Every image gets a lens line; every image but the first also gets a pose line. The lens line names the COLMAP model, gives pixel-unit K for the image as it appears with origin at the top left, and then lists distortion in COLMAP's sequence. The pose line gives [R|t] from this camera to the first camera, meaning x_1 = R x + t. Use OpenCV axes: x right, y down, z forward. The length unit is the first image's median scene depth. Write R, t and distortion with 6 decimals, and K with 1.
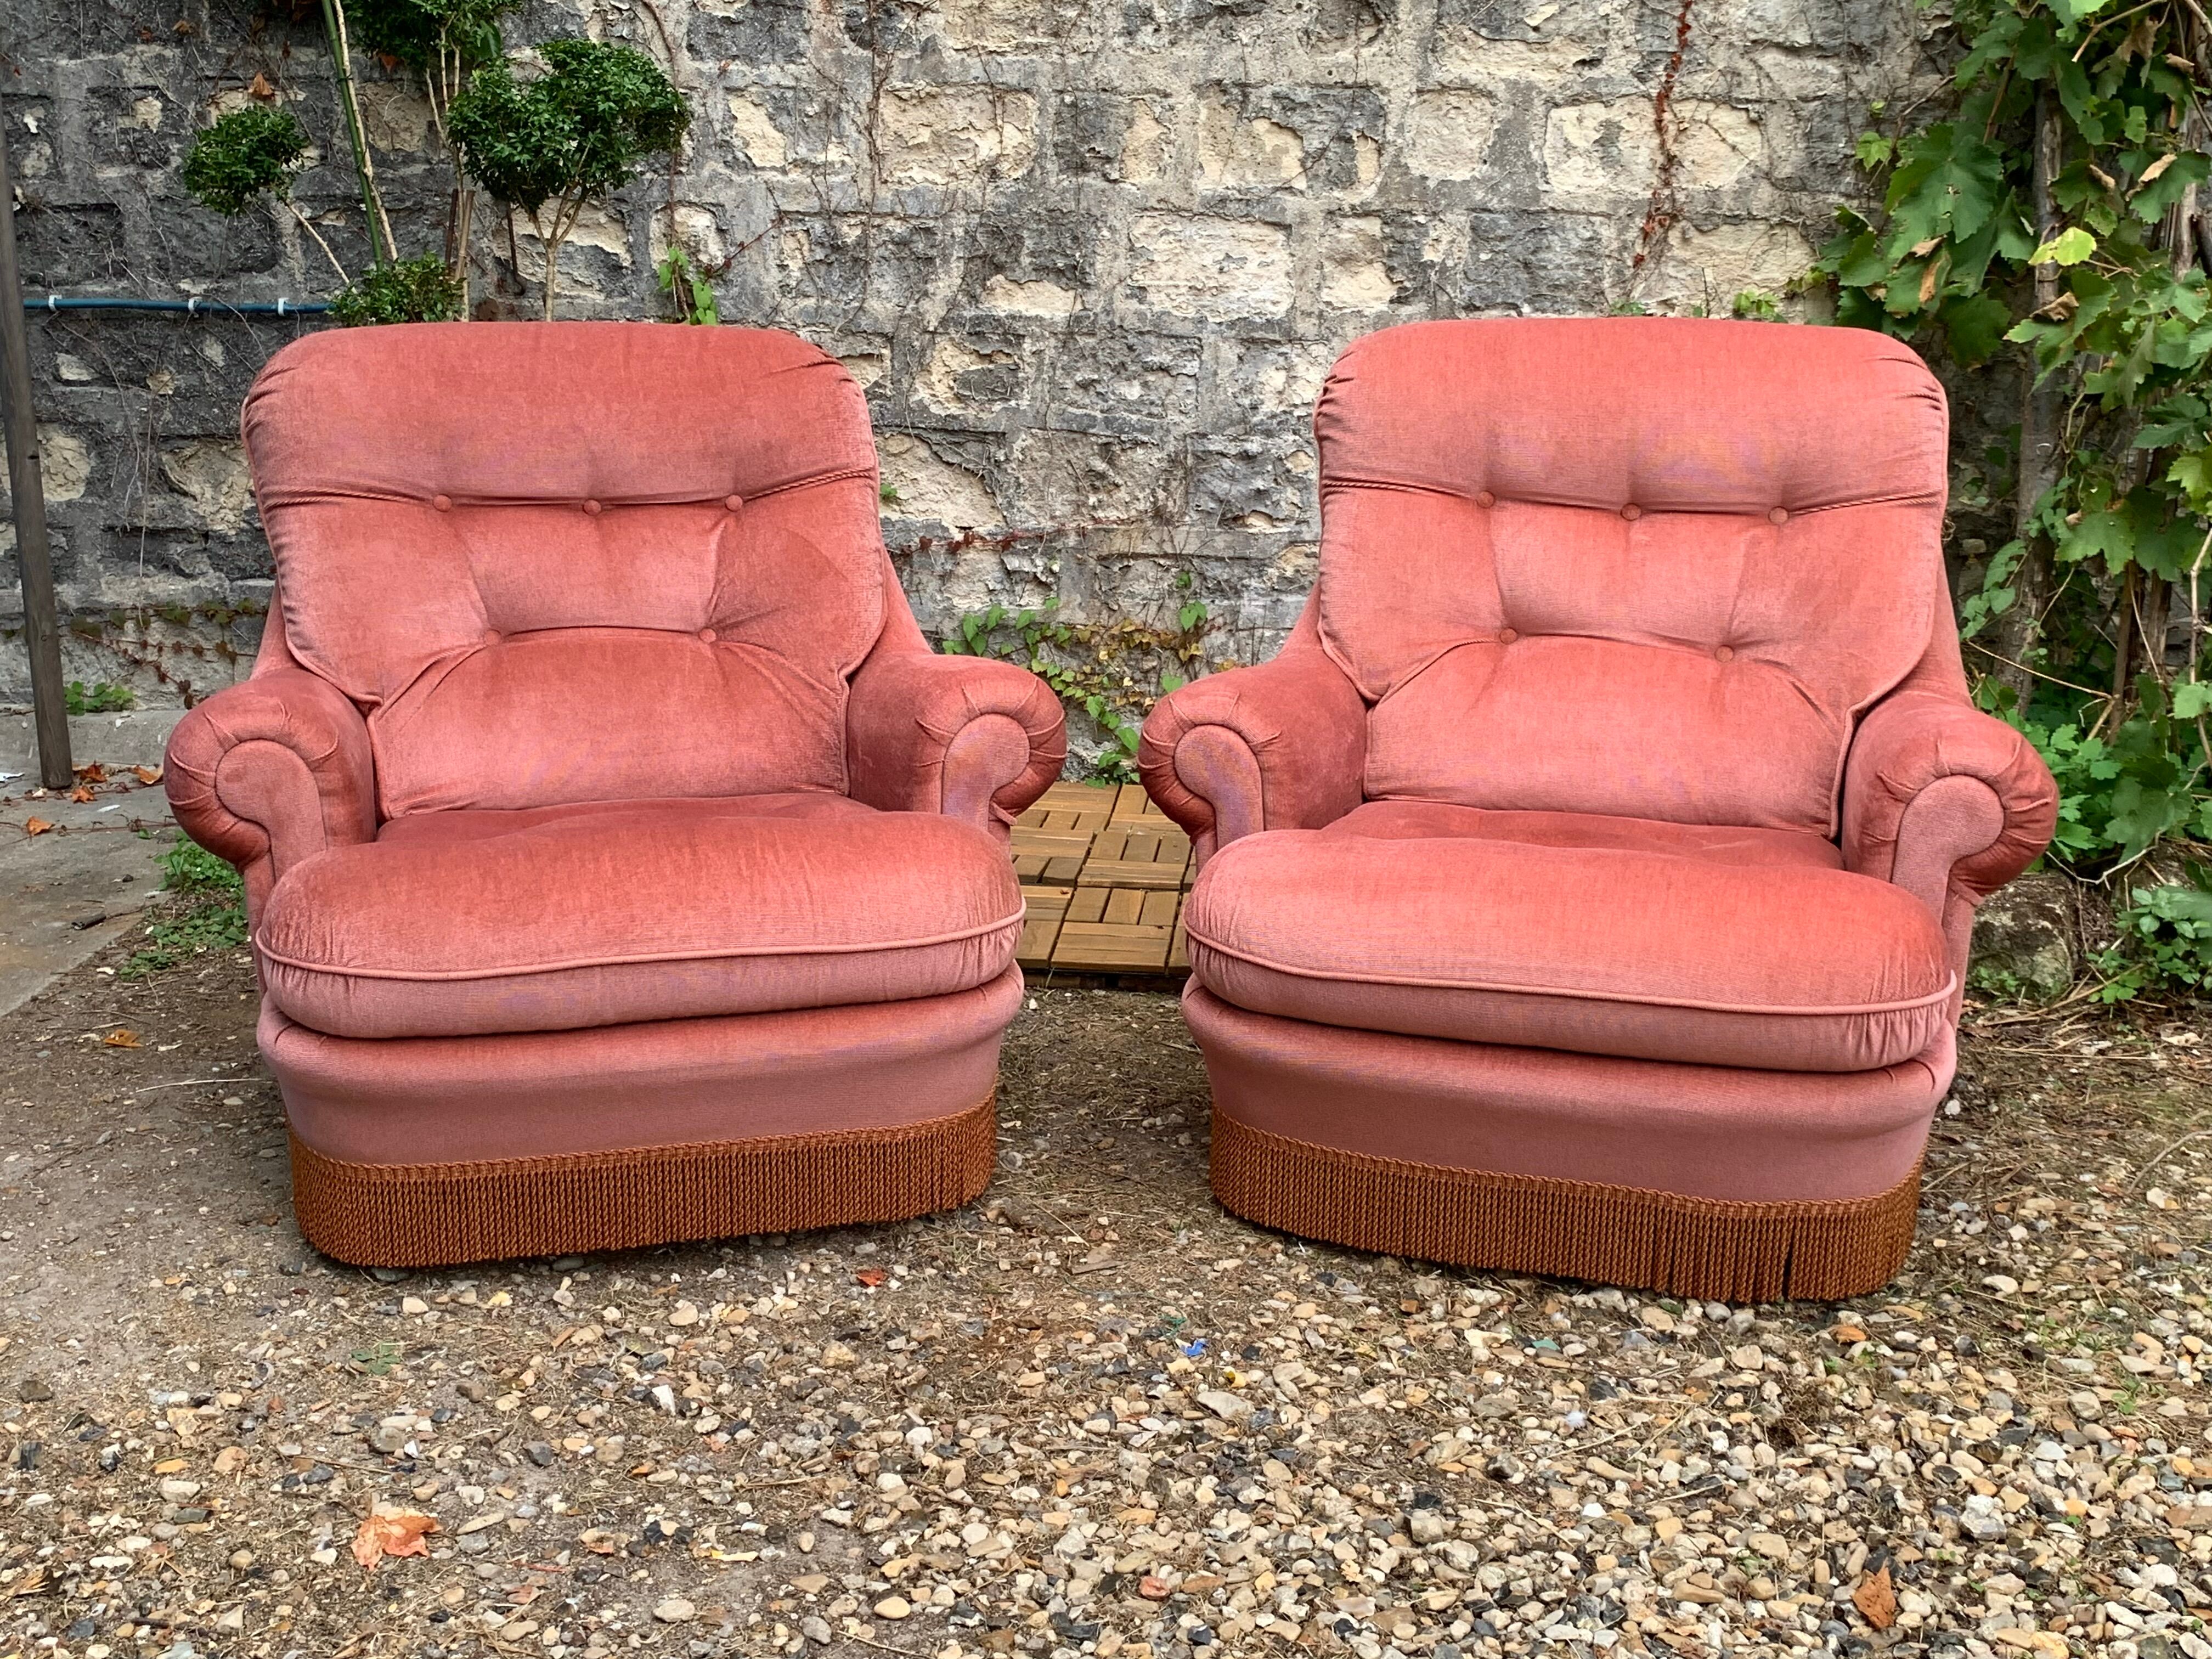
lens RADIAL K [[2404.4, 0, 1080.9], [0, 2404.4, 826.6], [0, 0, 1]] dist [0.186964, -0.591598]
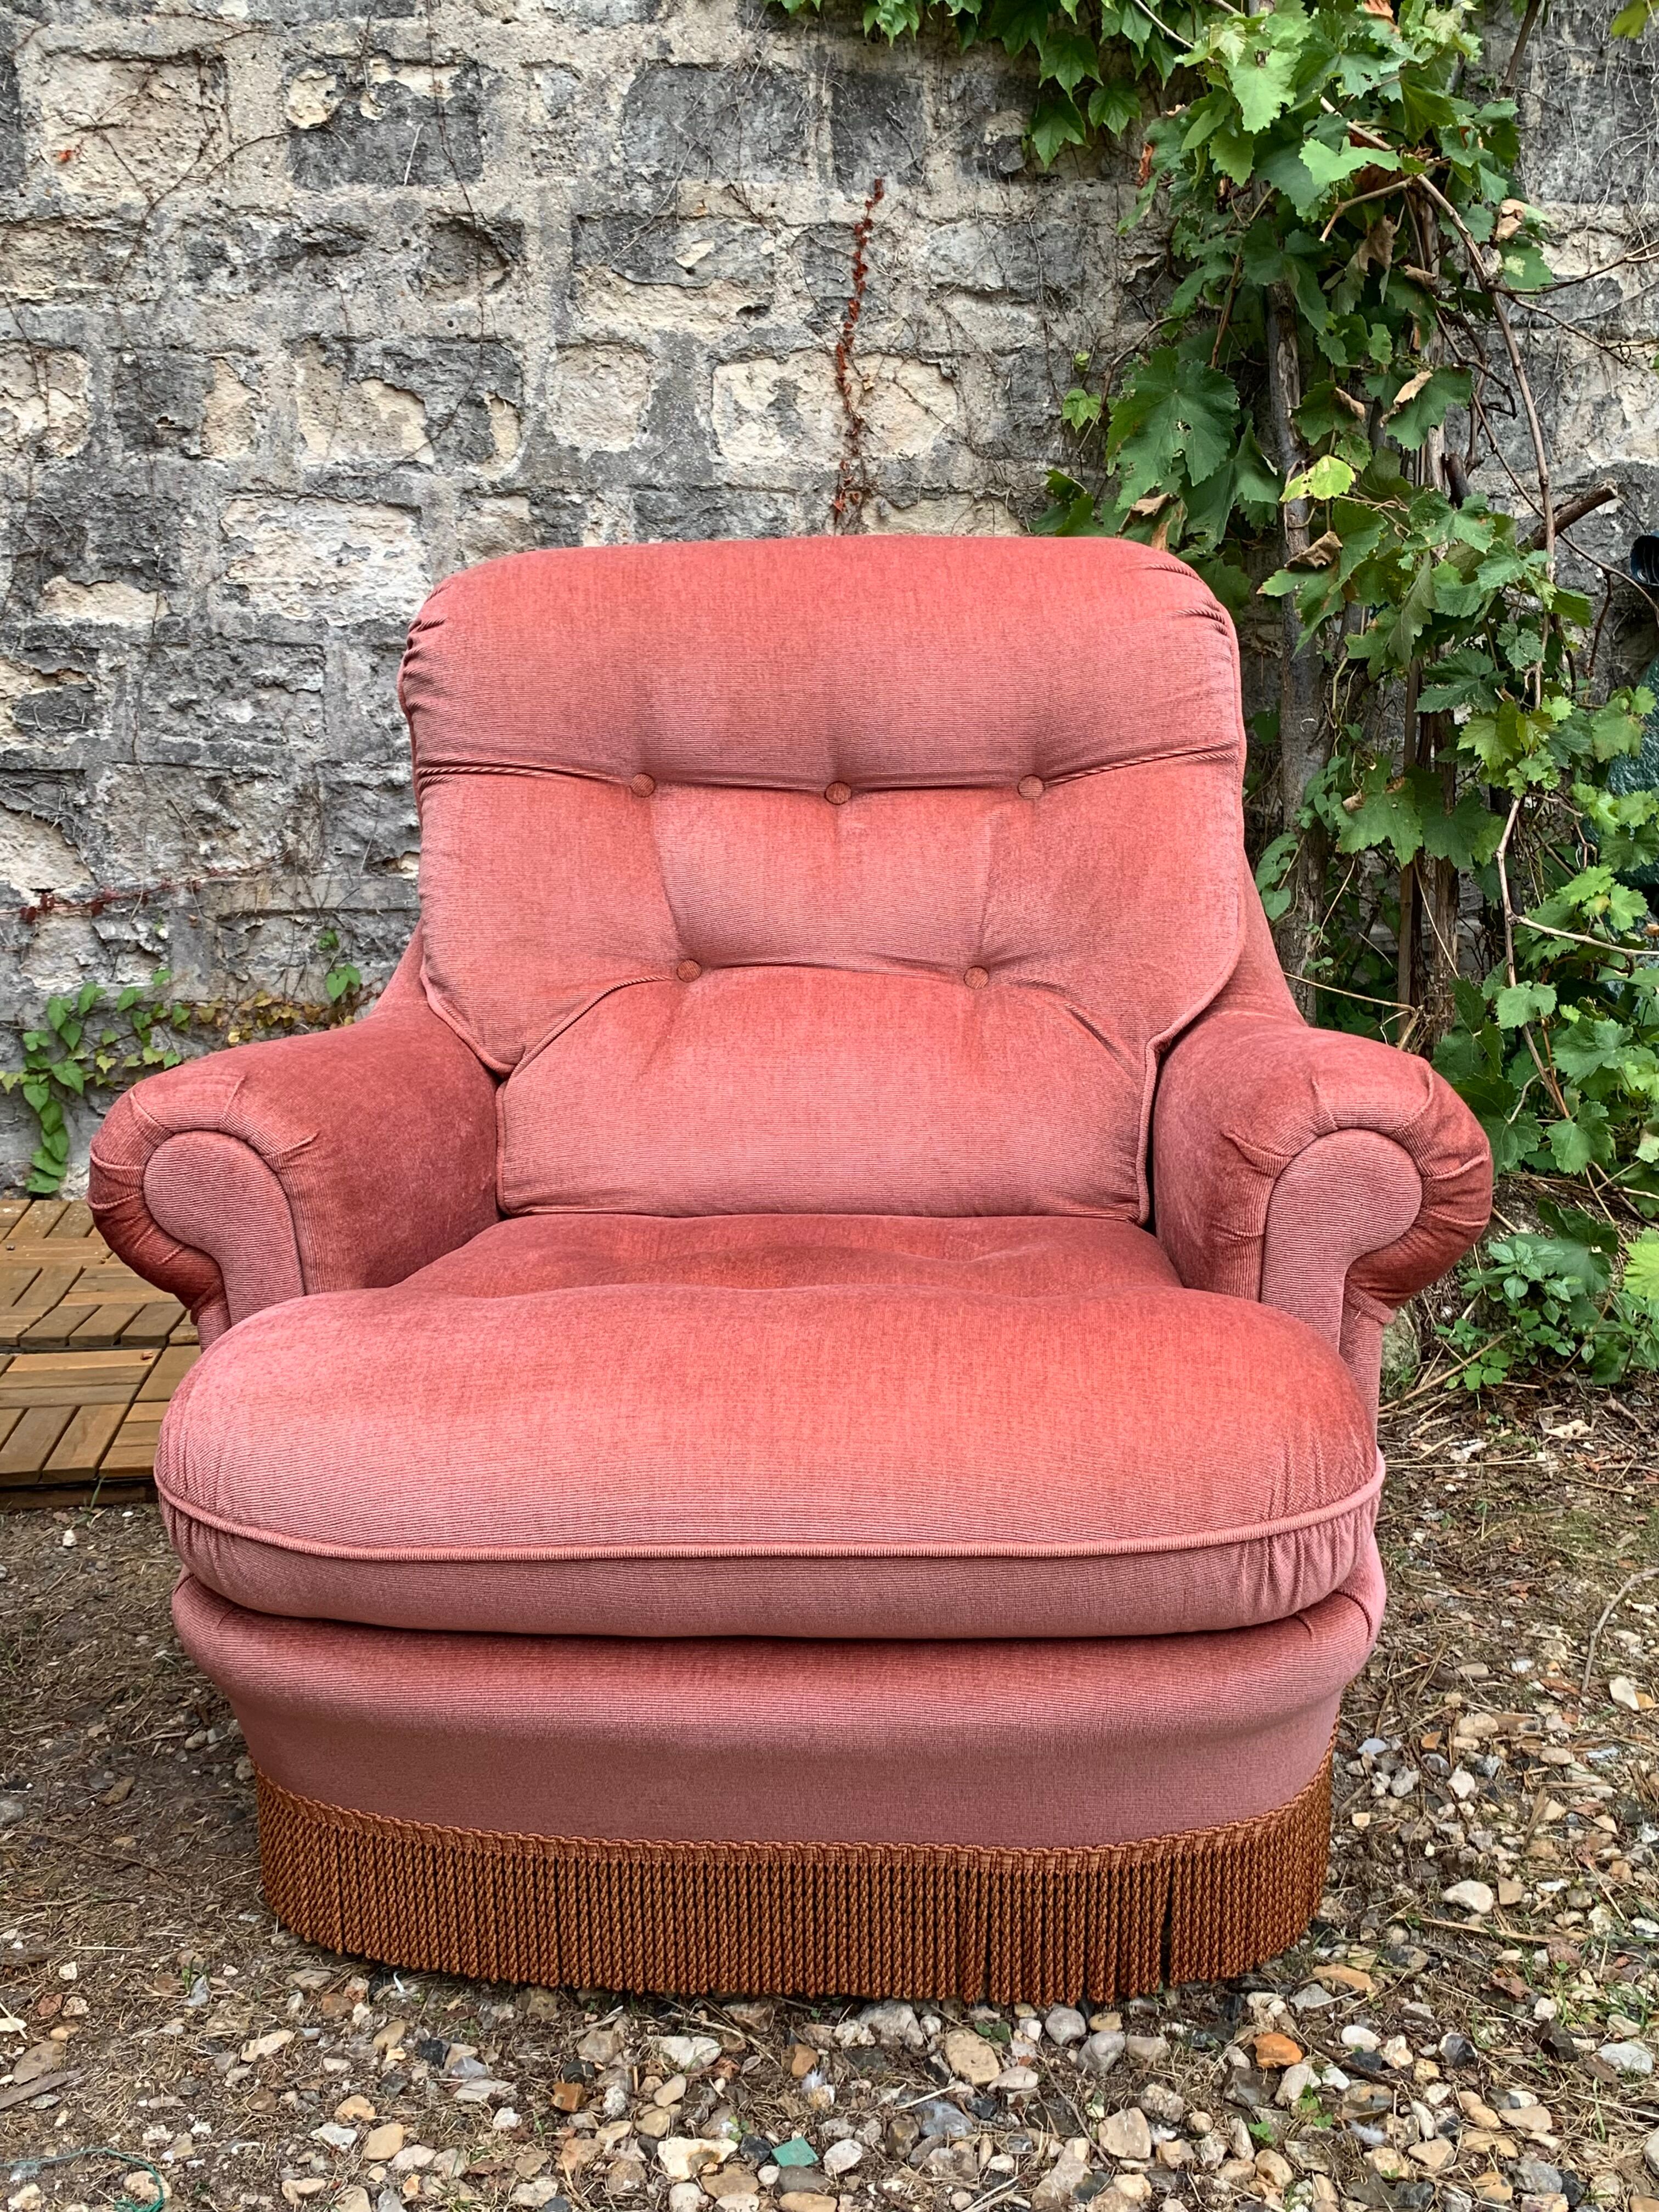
lens RADIAL K [[2088.0, 0, 837.2], [0, 2088.0, 1080.5], [0, 0, 1]] dist [0.102448, -0.297690]
pose [[0.976875, -0.069510, 0.202197, 0.066337], [0.078953, 0.996115, -0.039011, -0.013394], [-0.198700, 0.054073, 0.978568, 0.277684]]
